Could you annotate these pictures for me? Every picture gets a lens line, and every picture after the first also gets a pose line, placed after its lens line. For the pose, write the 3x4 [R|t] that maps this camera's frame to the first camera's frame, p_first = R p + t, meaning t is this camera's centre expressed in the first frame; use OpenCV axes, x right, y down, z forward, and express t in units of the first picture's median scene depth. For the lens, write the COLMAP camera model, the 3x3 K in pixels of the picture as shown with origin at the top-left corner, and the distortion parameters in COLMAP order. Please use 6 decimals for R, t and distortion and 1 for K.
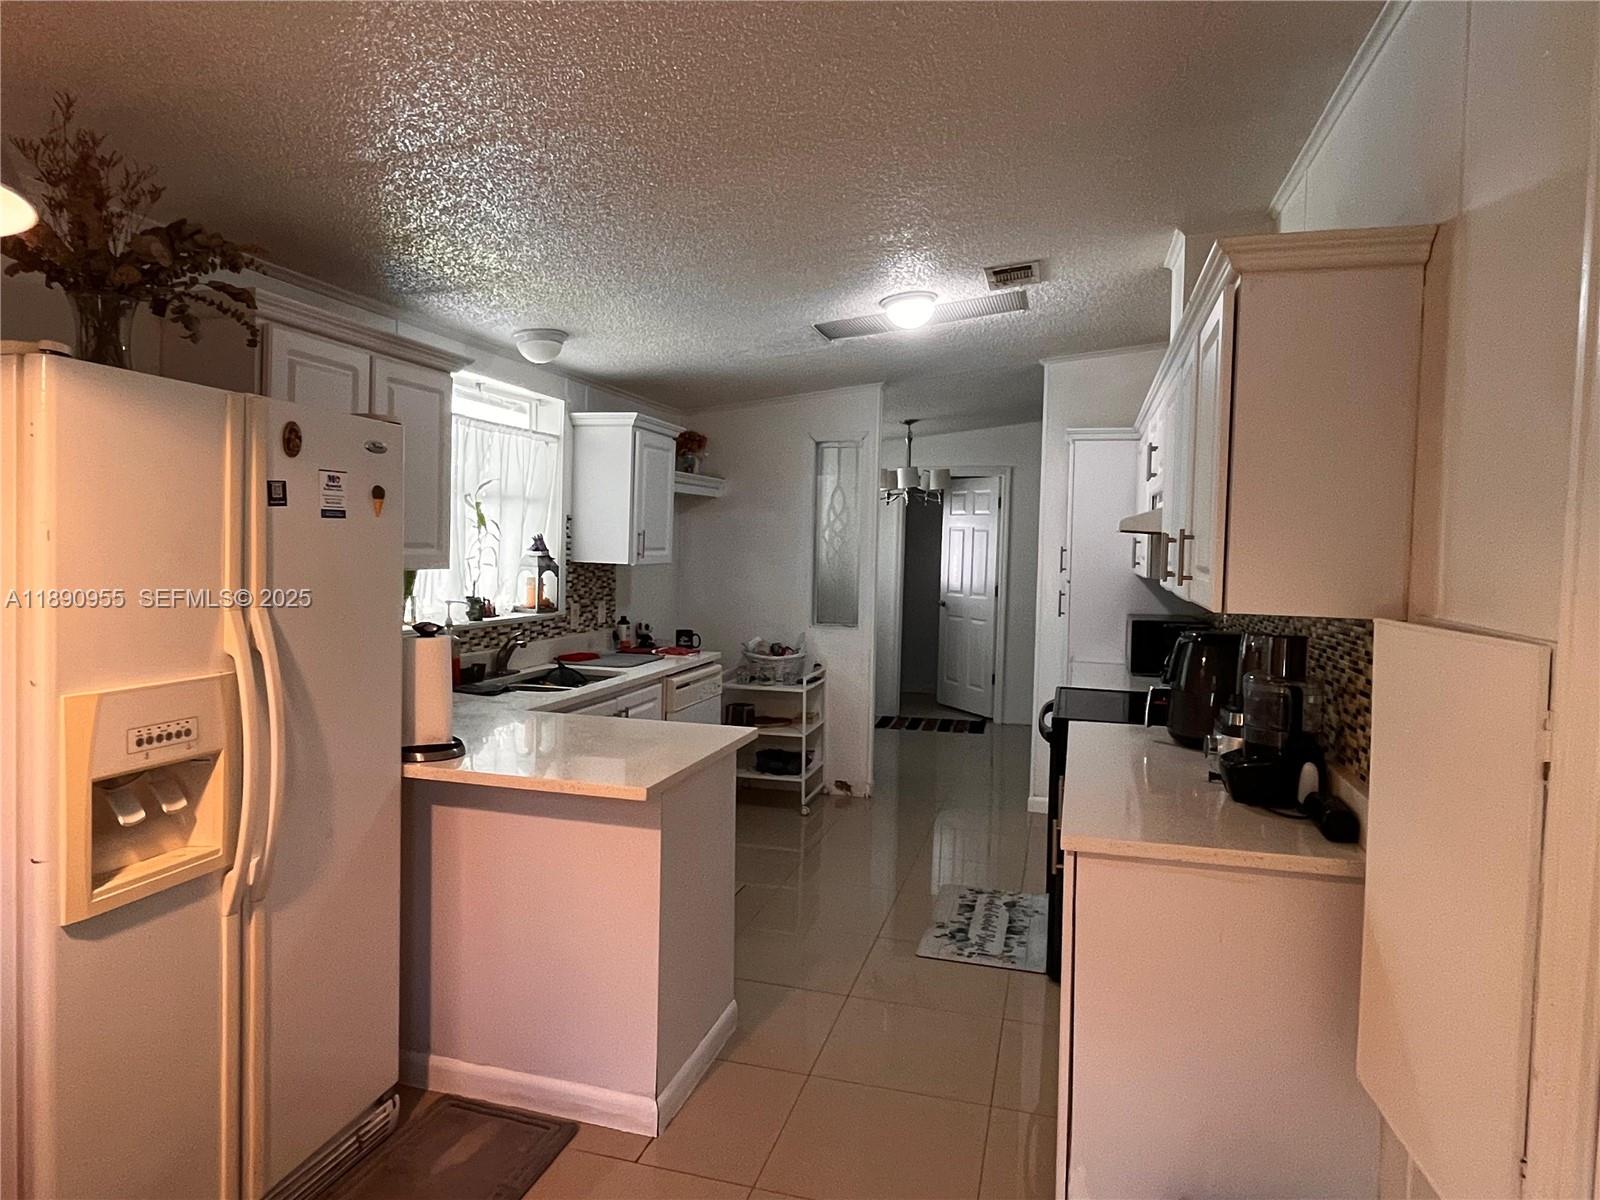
lens RADIAL K [[1074.6, 0, 792.5], [0, 1074.6, 582.6], [0, 0, 1]] dist [-0.000252, -0.001966]
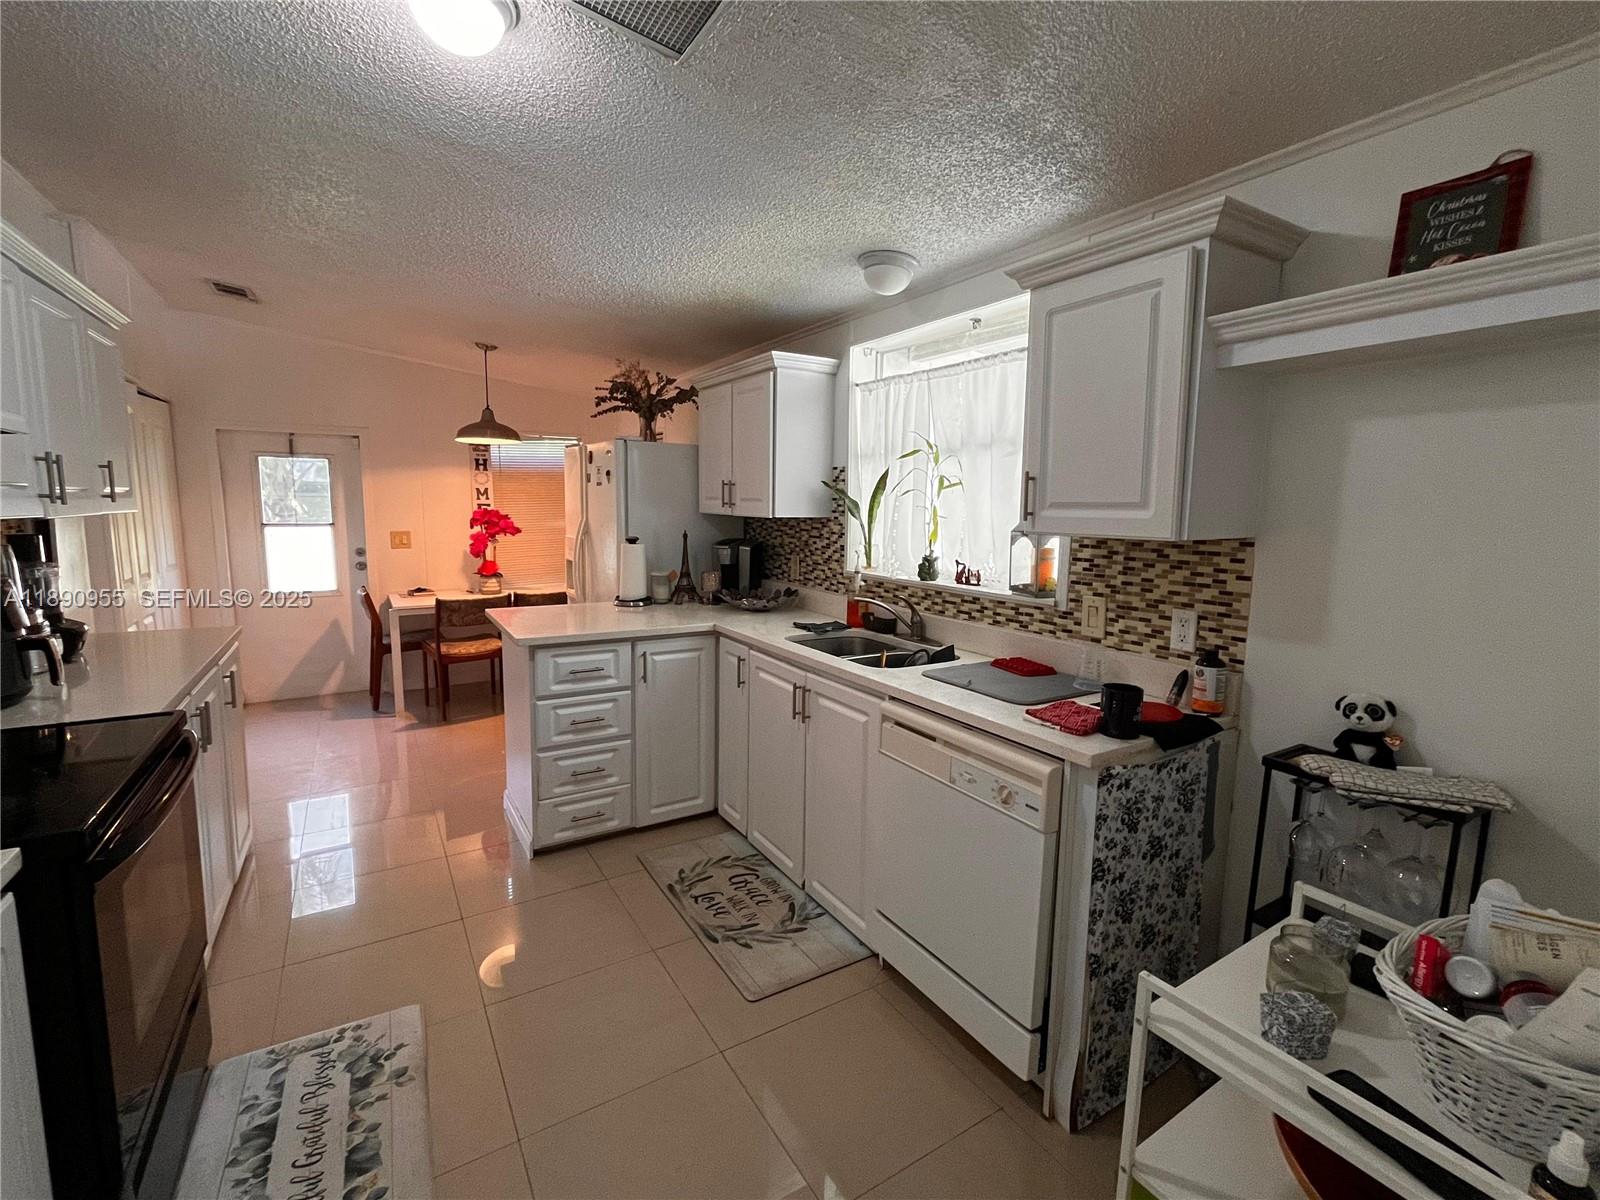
lens RADIAL K [[698.7, 0, 790.4], [0, 698.7, 593.9], [0, 0, 1]] dist [-0.002411, -0.000035]
pose [[-0.705570, 0.053107, -0.706648, 0.237845], [-0.058200, 0.989476, 0.132473, -0.029063], [0.706247, 0.134596, -0.695054, 1.330256]]
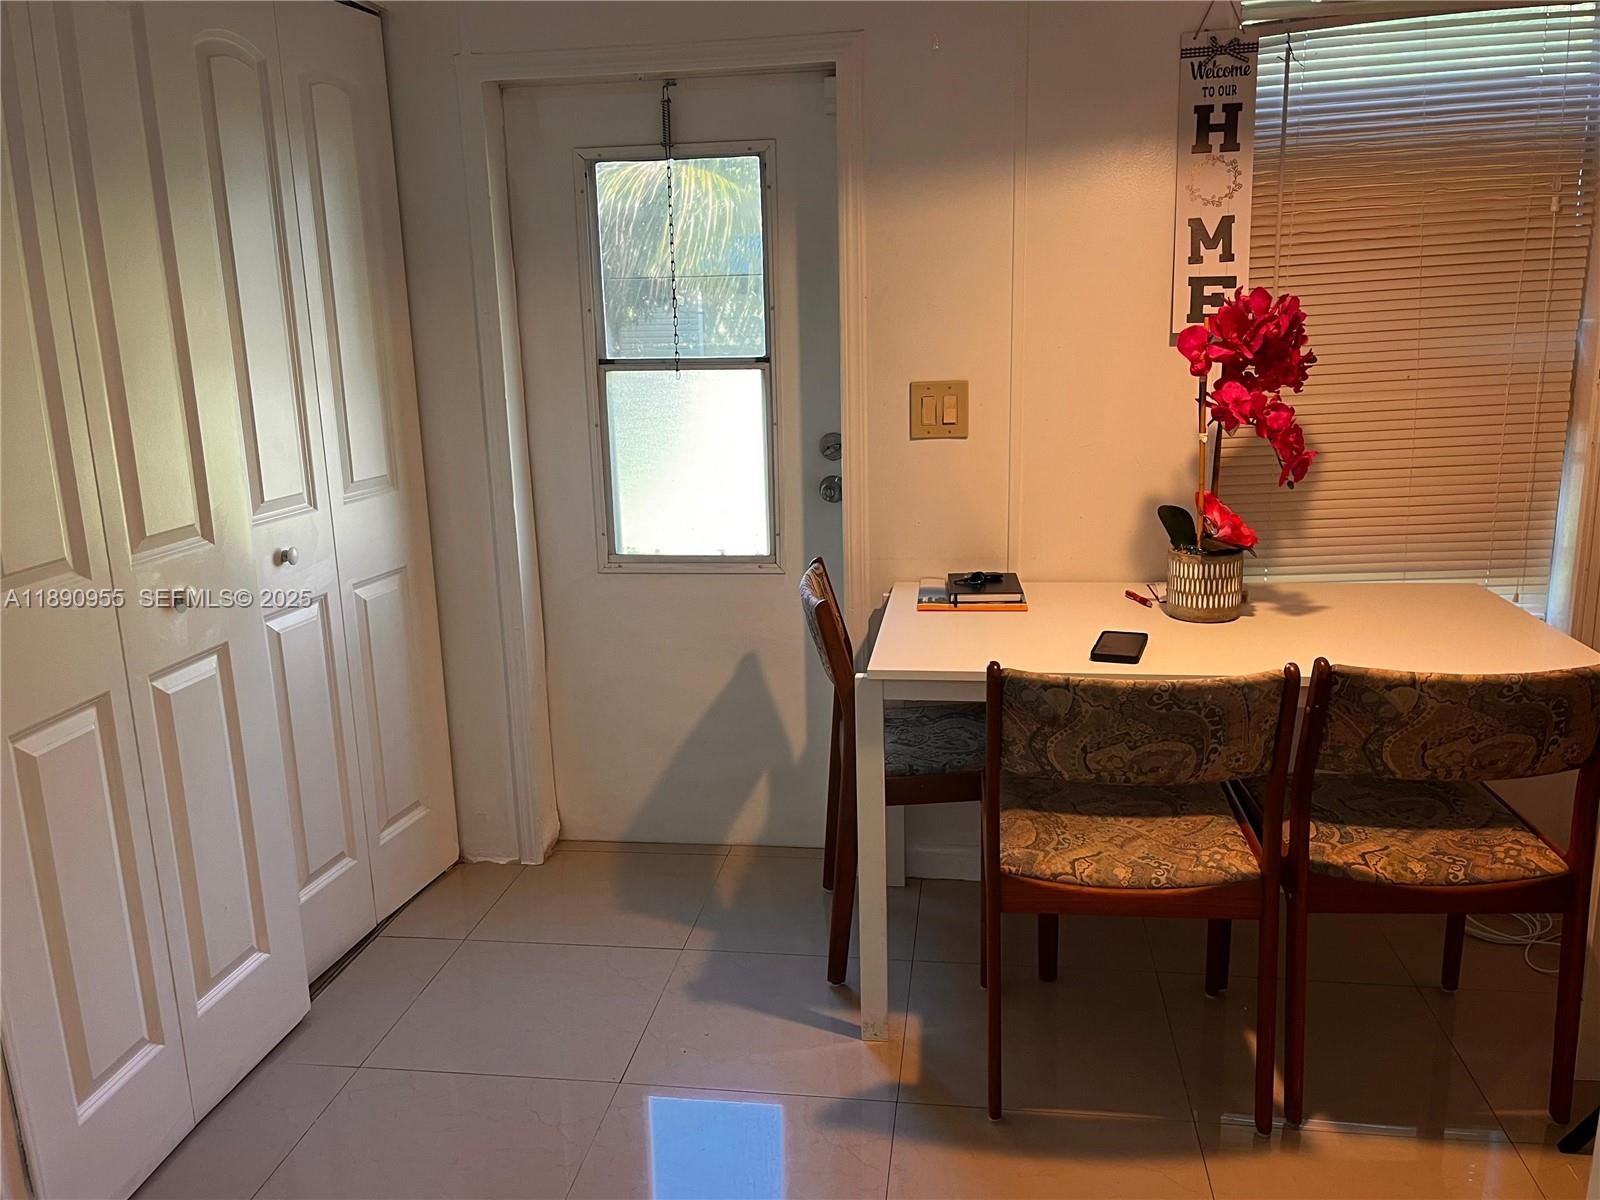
lens RADIAL K [[1365.6, 0, 799.6], [0, 1365.6, 594.3], [0, 0, 1]] dist [0.066257, 0.003723]
pose [[-0.995637, 0.006216, -0.093108, -0.008855], [-0.014771, 0.974703, 0.223016, 0.013374], [0.092139, 0.223418, -0.970358, 0.704577]]
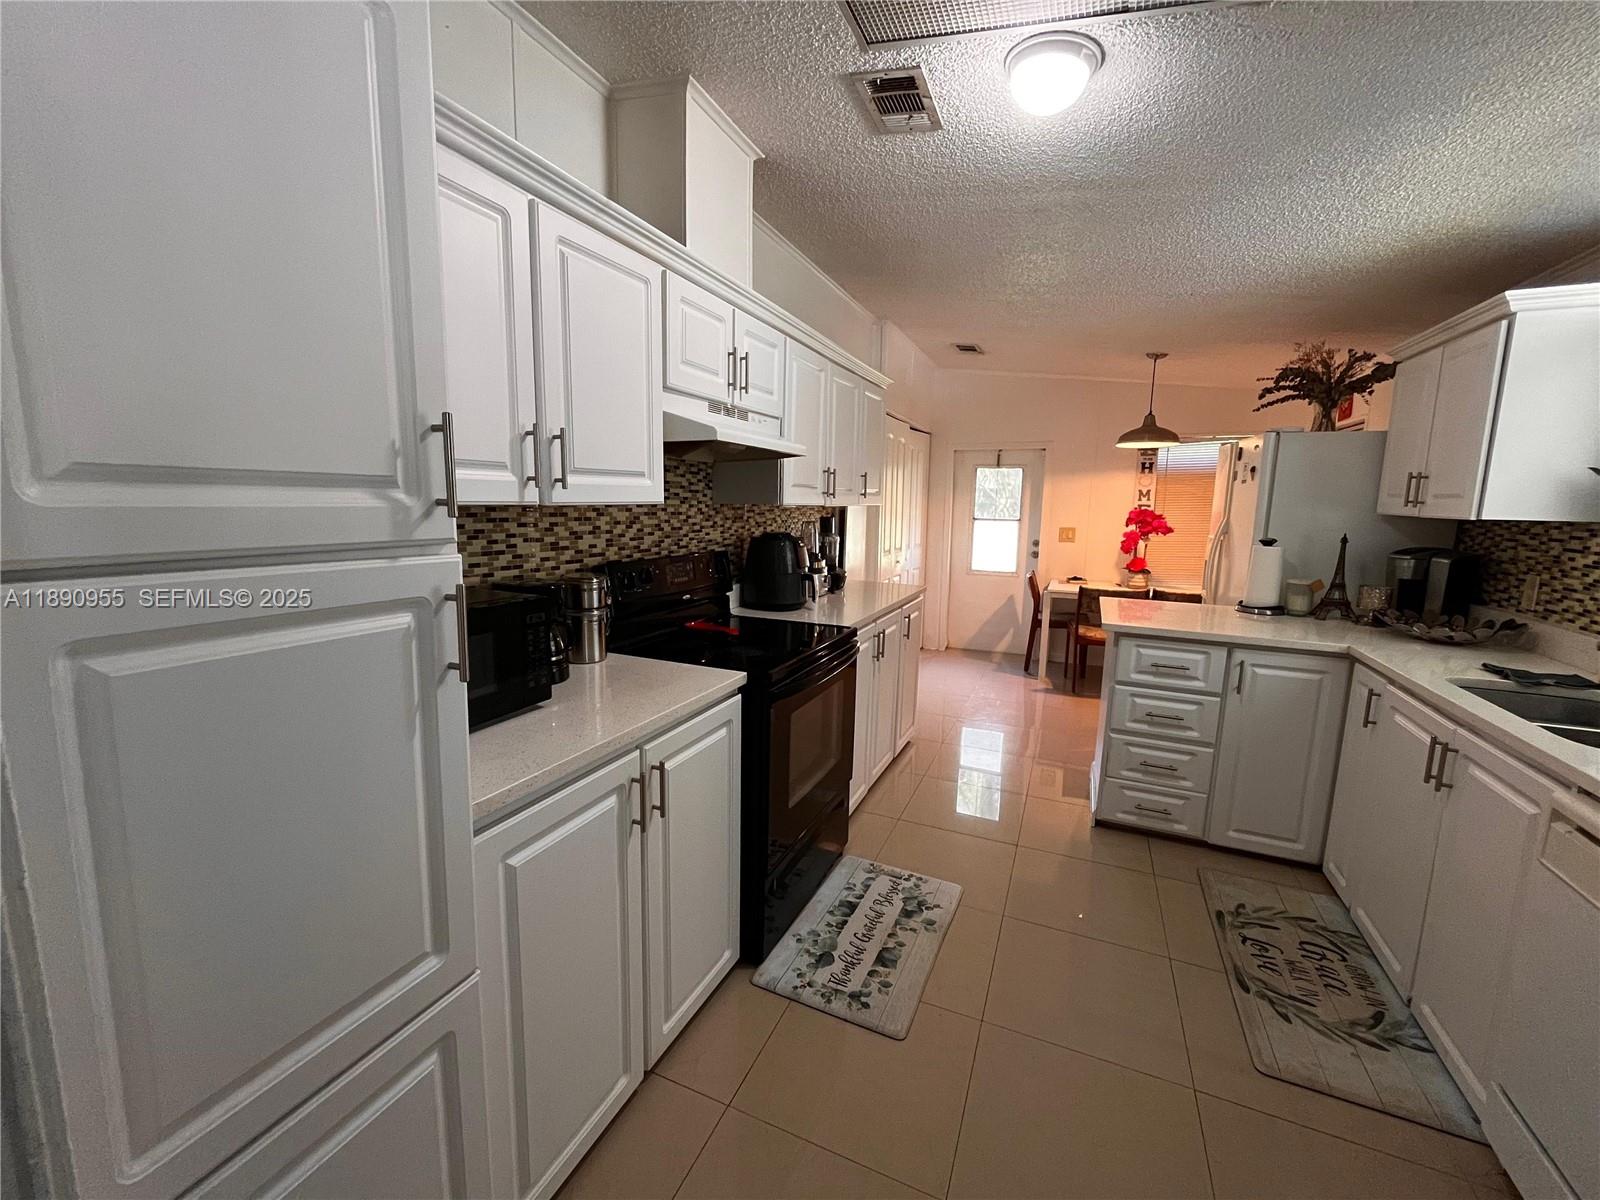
lens RADIAL K [[635.4, 0, 805.0], [0, 635.4, 594.5], [0, 0, 1]] dist [-0.002300, -0.000144]
pose [[-0.984369, -0.069826, 0.161685, 0.162754], [-0.038703, 0.981370, 0.188187, -0.025791], [-0.171814, 0.178988, -0.968733, 1.373119]]
